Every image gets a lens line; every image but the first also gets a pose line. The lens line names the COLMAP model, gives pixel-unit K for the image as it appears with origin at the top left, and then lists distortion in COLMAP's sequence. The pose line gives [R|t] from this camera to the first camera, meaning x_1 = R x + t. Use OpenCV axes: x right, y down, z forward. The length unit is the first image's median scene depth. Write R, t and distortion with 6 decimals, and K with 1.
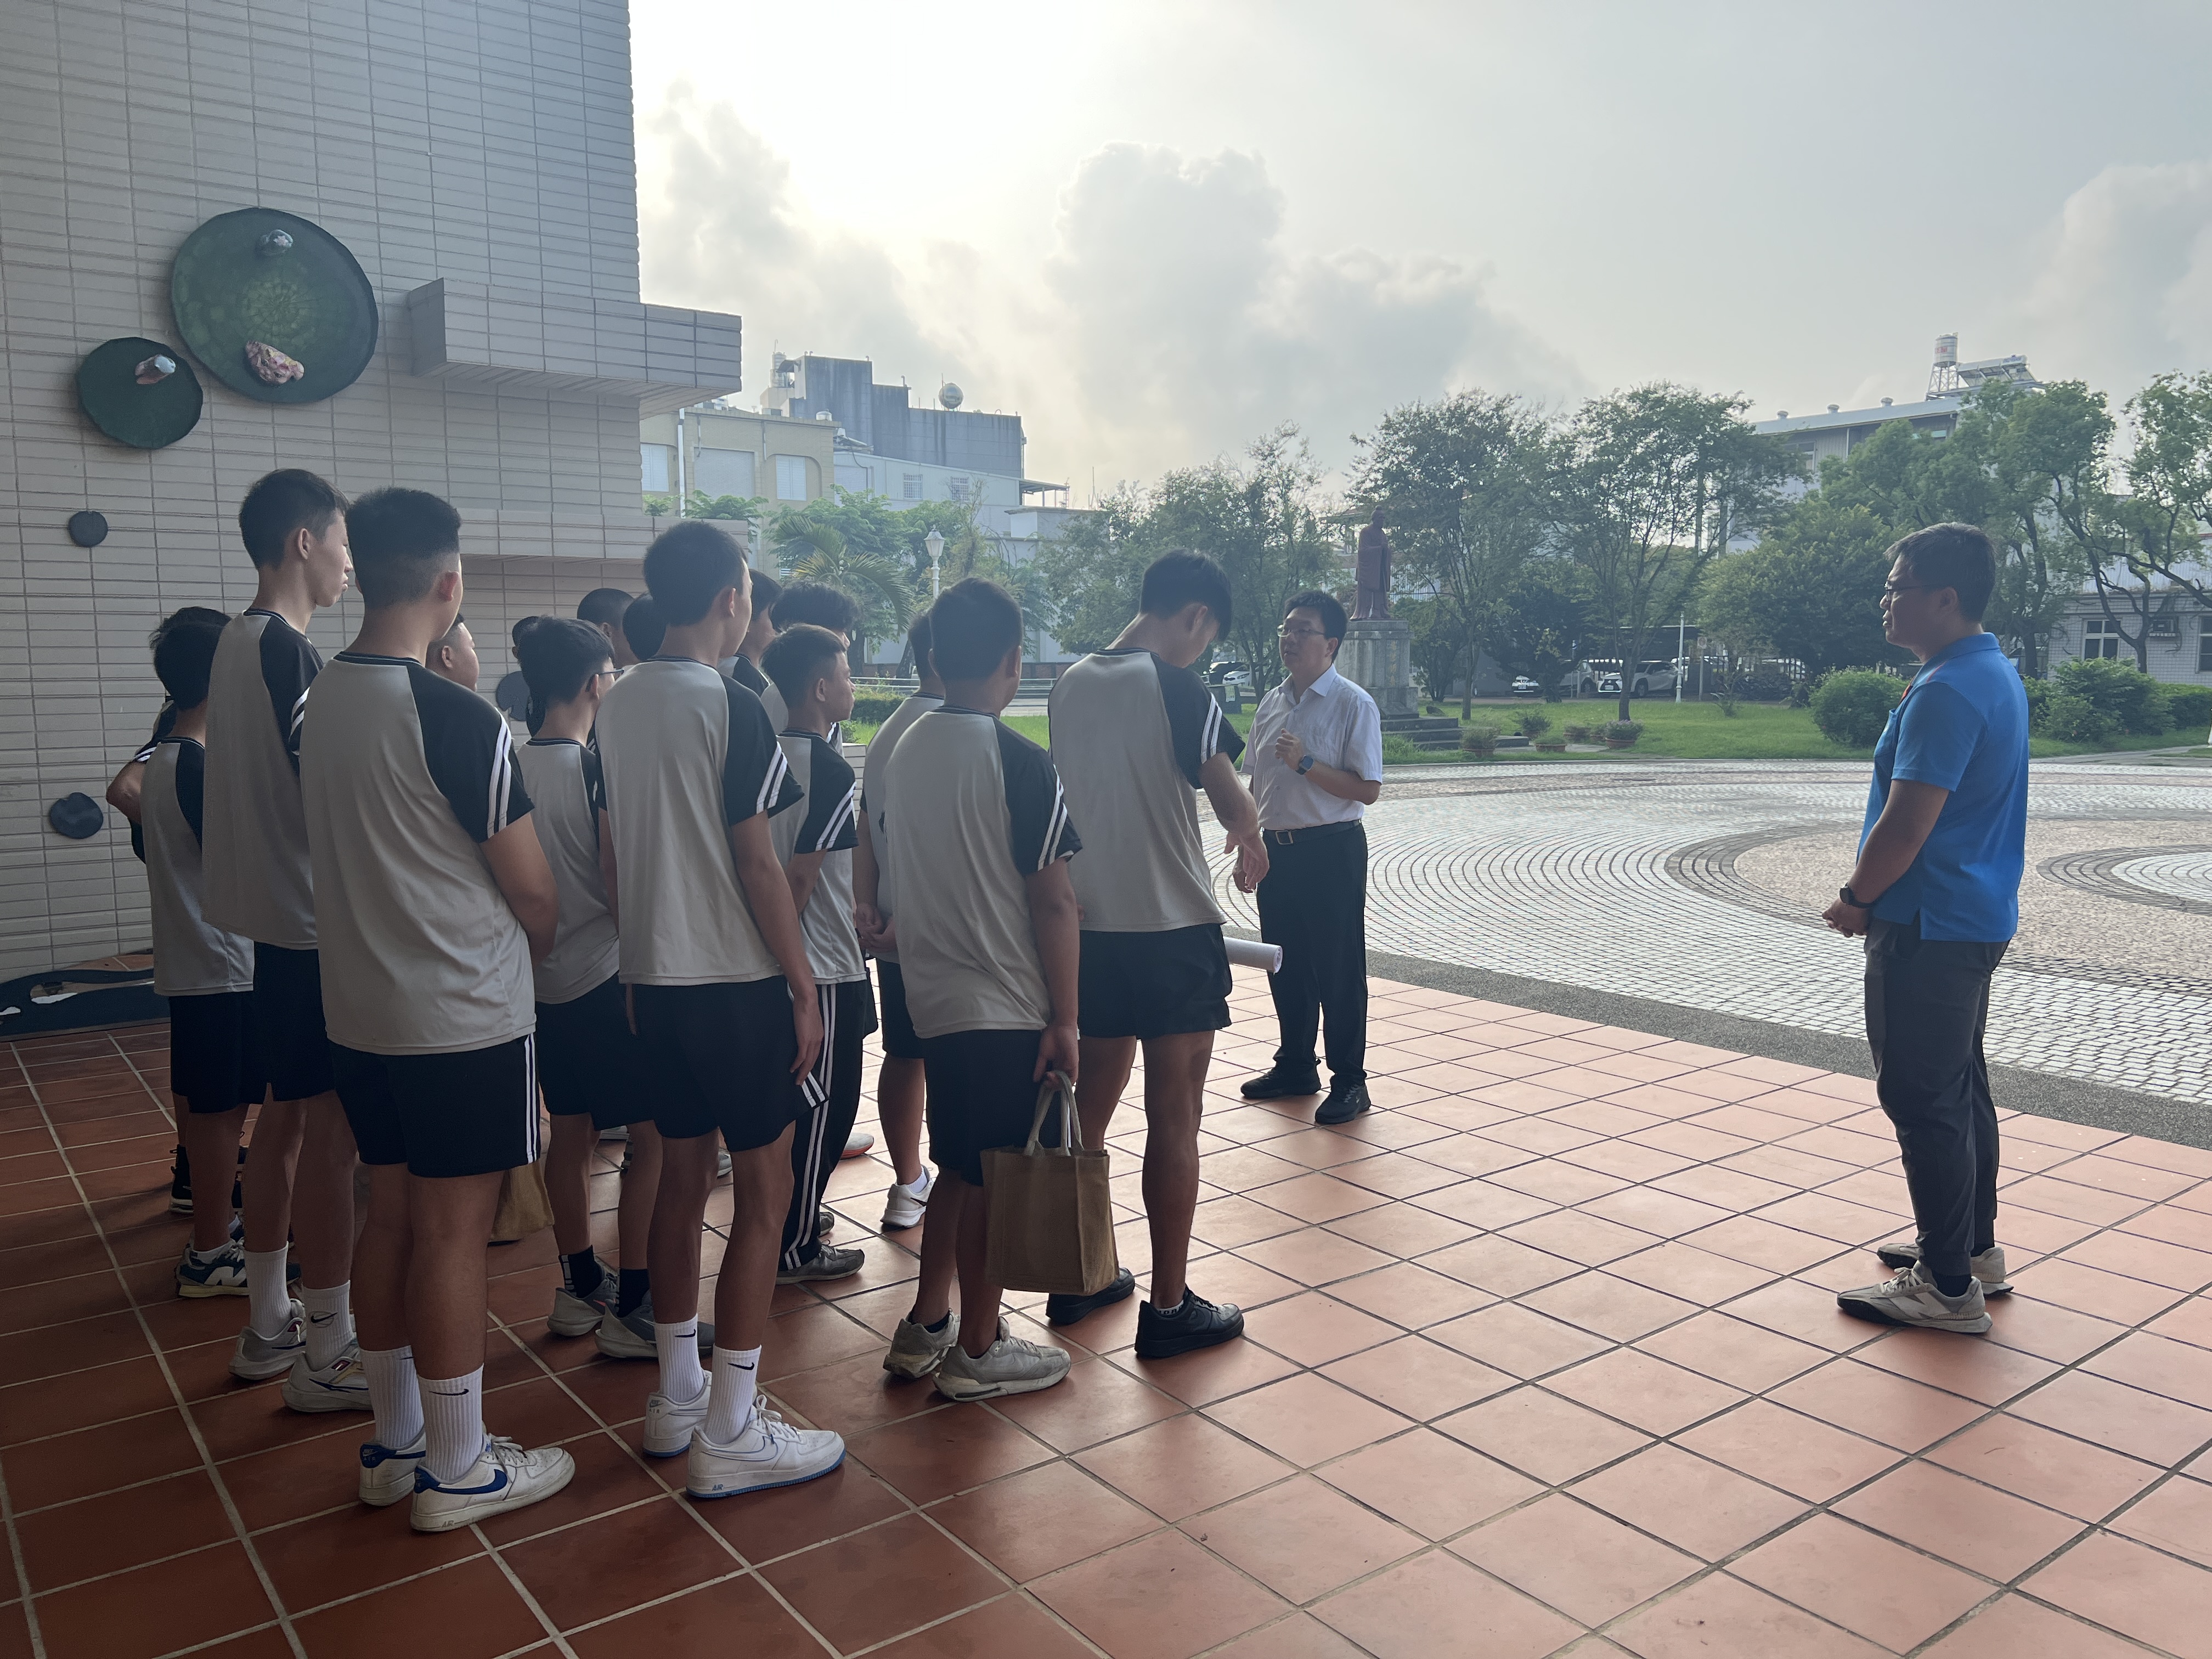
lens RADIAL K [[1681.1, 0, 1109.4], [0, 1681.1, 846.5], [0, 0, 1]] dist [0.041959, -0.051062]
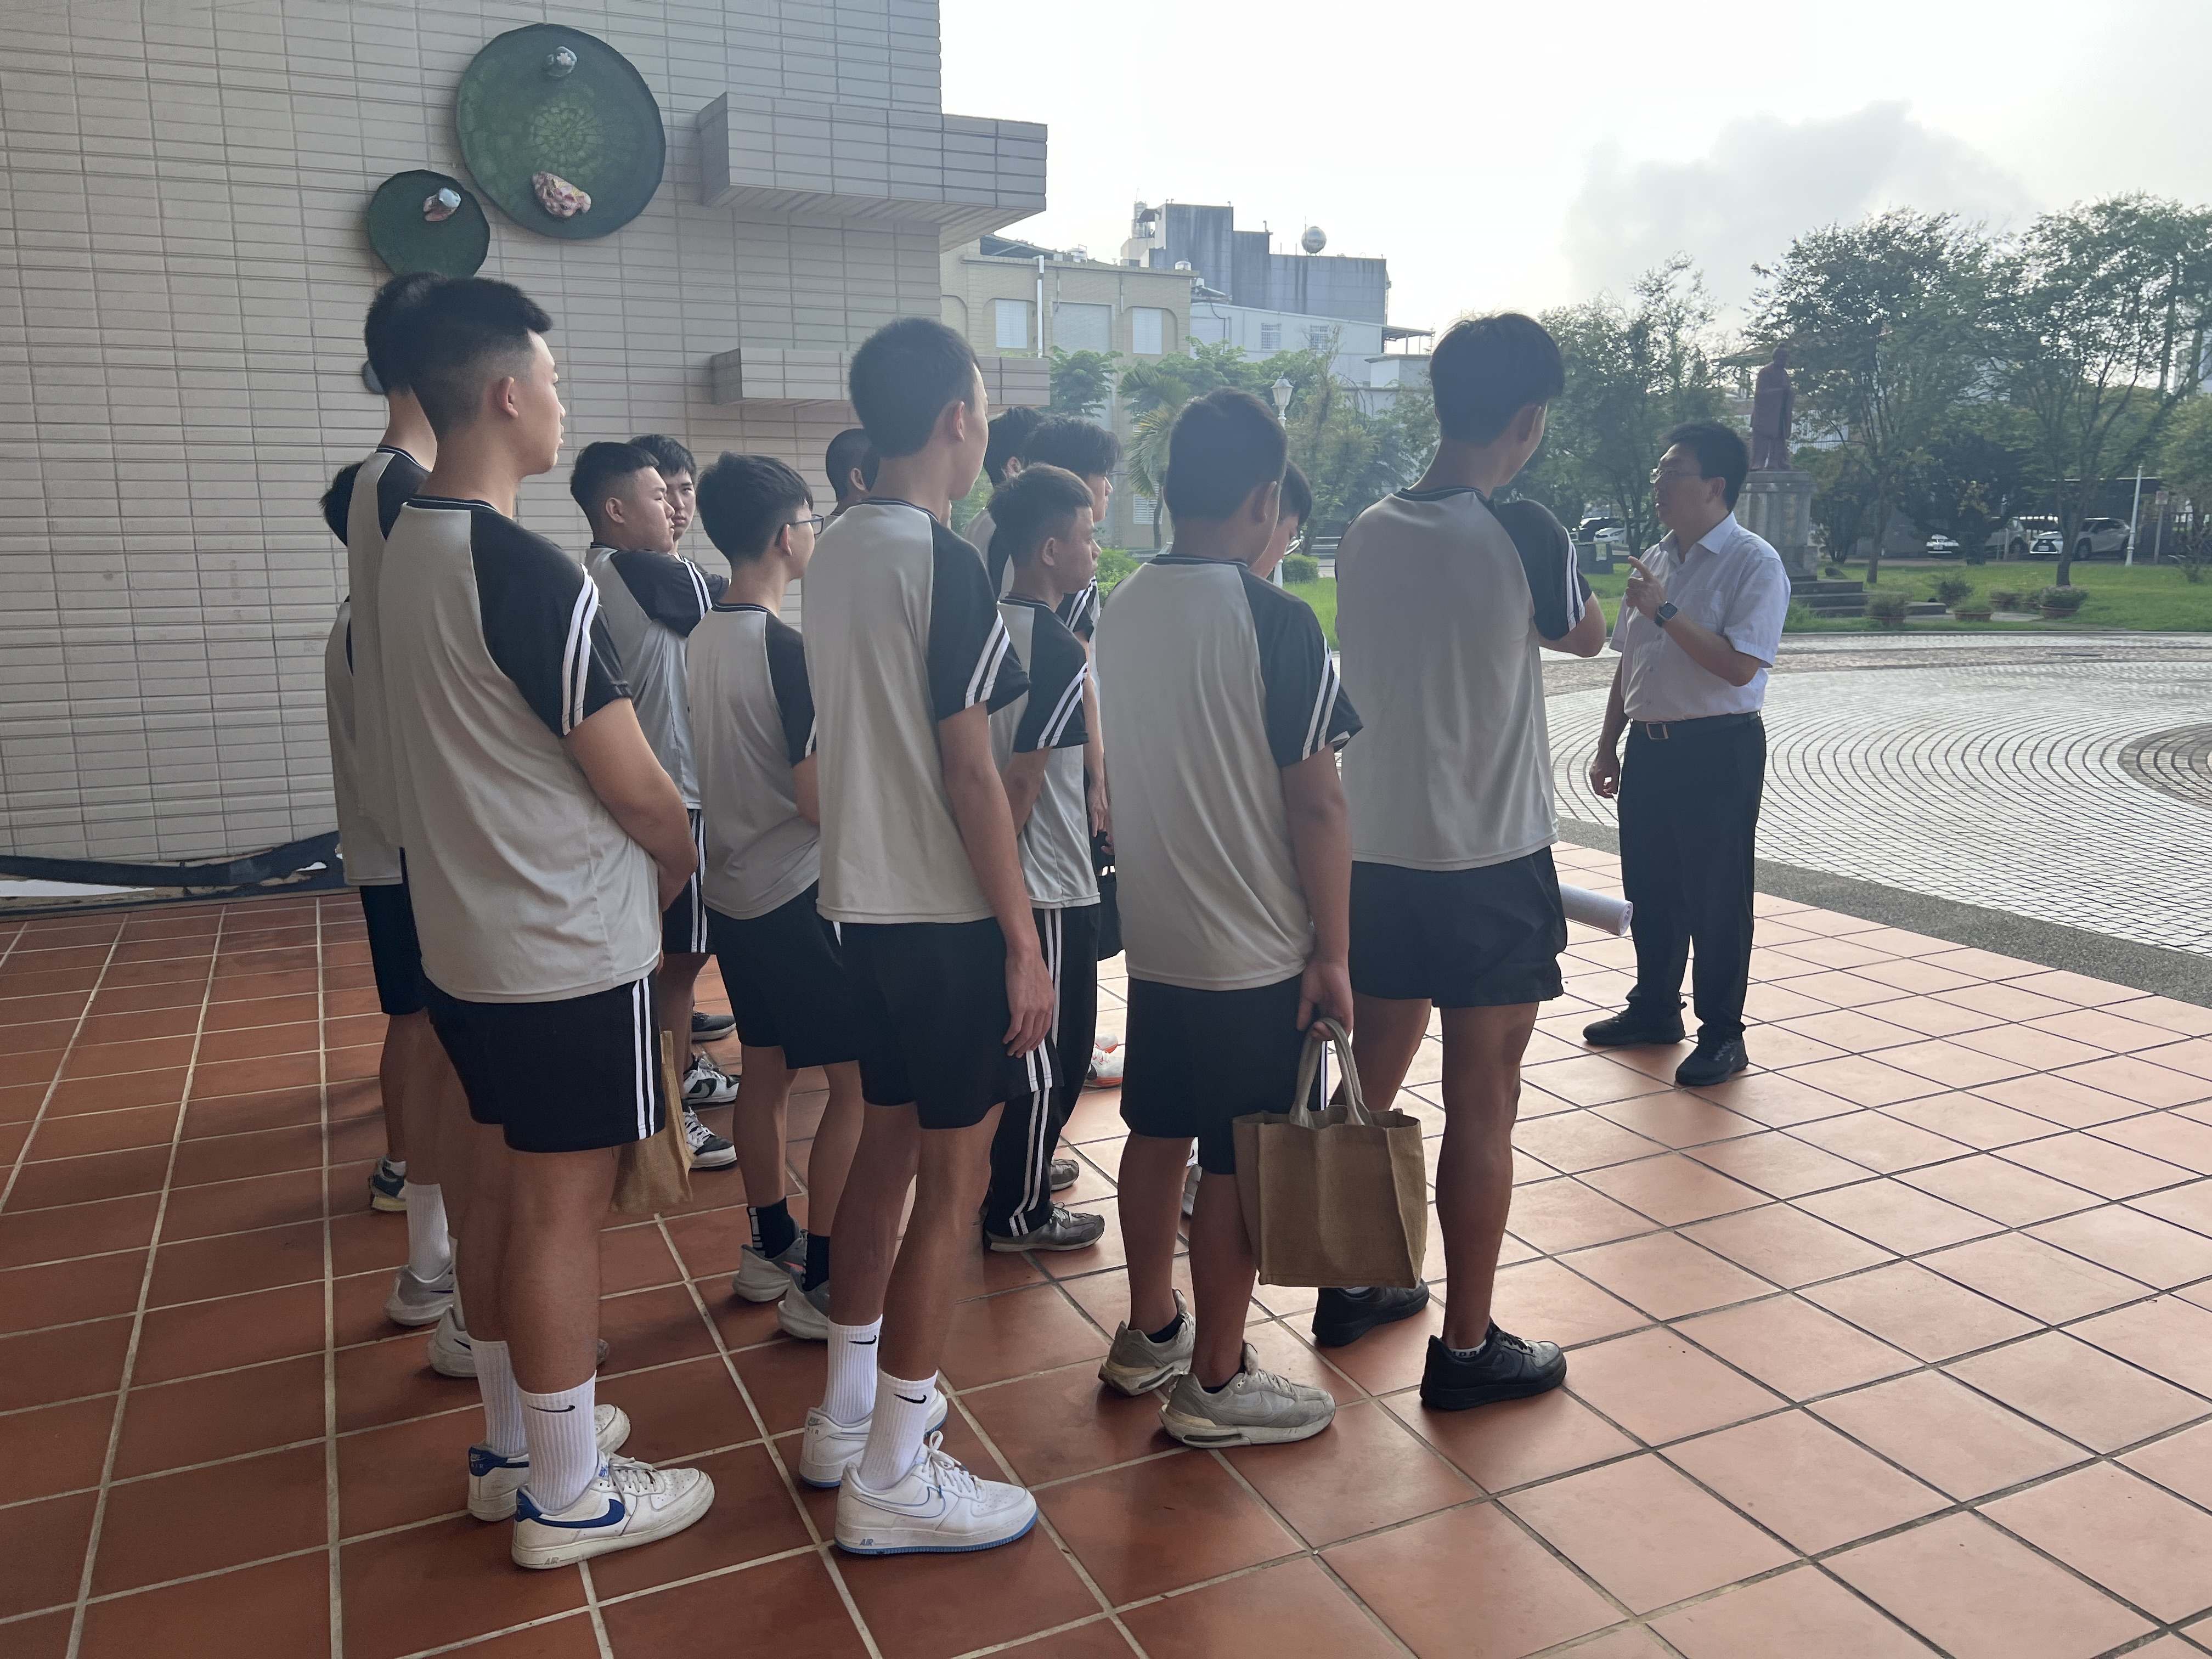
lens RADIAL K [[1681.1, 0, 1109.6], [0, 1681.1, 830.5], [0, 0, 1]] dist [0.041959, -0.051062]
pose [[0.978338, 0.038858, -0.203334, 0.012177], [-0.023904, 0.996860, 0.075492, -0.009909], [0.205629, -0.068996, 0.976195, 0.113993]]
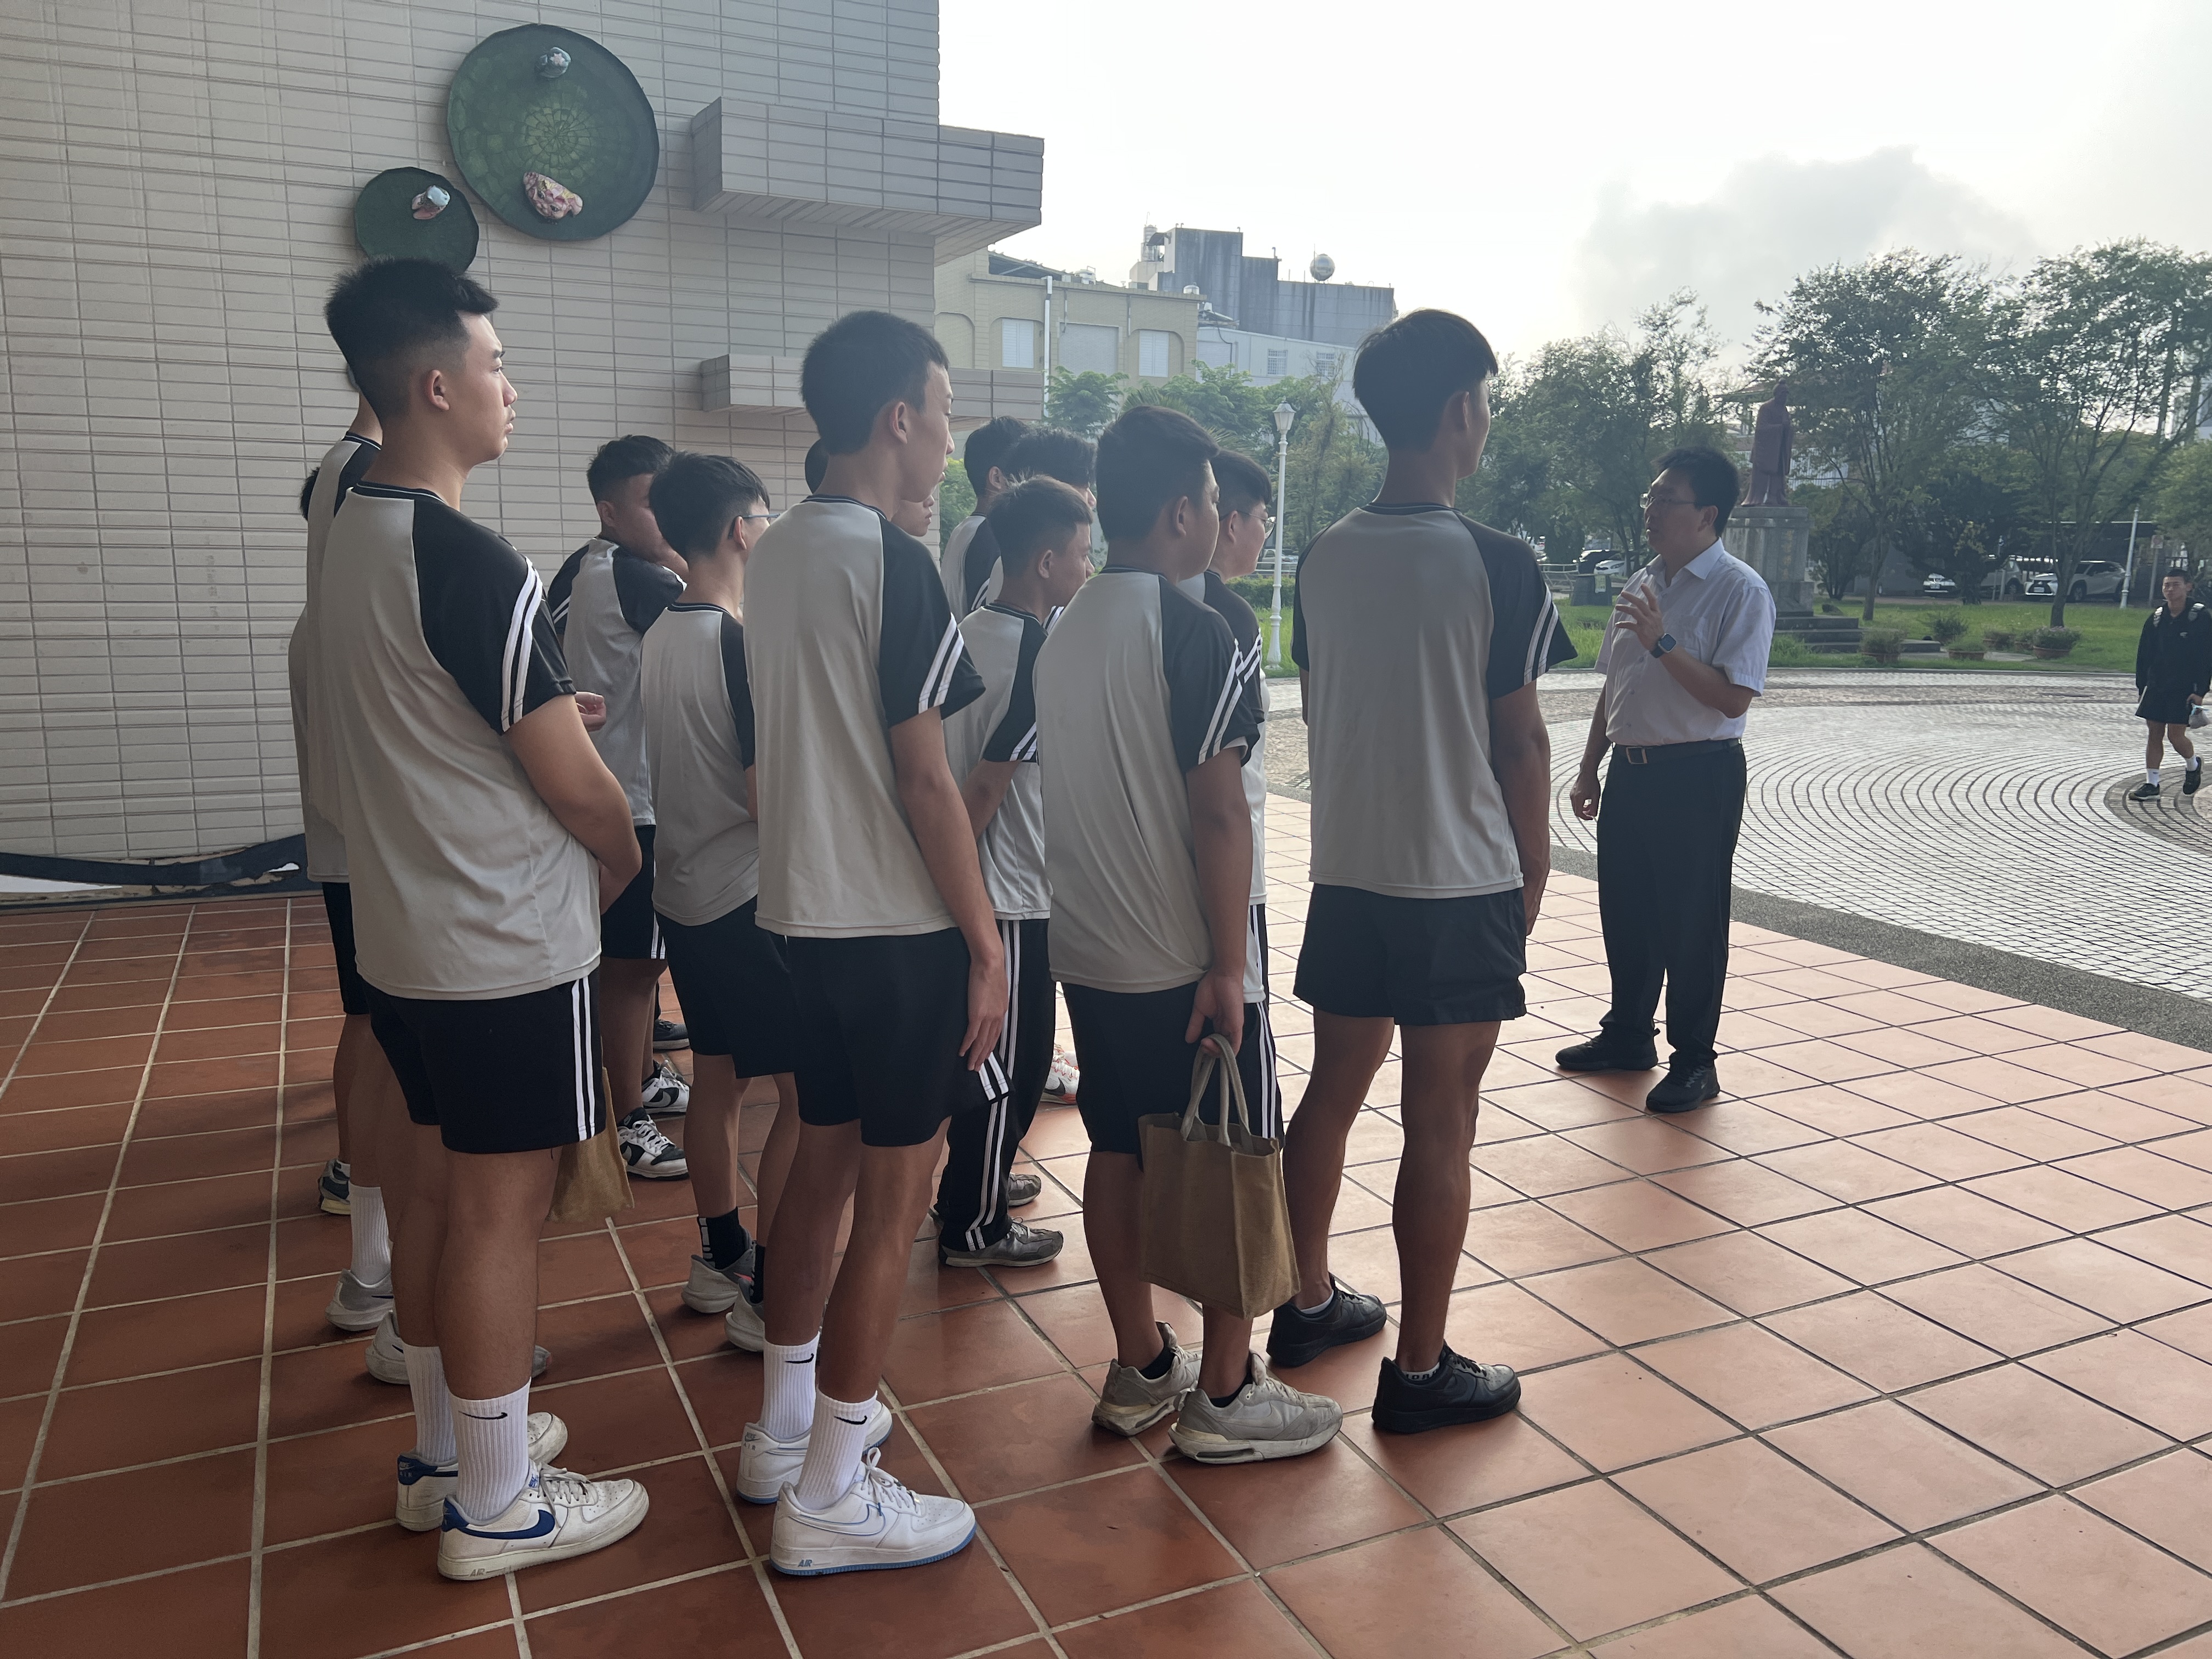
lens RADIAL K [[1681.1, 0, 1127.8], [0, 1681.1, 843.6], [0, 0, 1]] dist [0.041959, -0.051062]
pose [[0.979642, 0.057250, -0.192418, 0.020438], [-0.044545, 0.996571, 0.069724, -0.007086], [0.195750, -0.059733, 0.978833, 0.120104]]
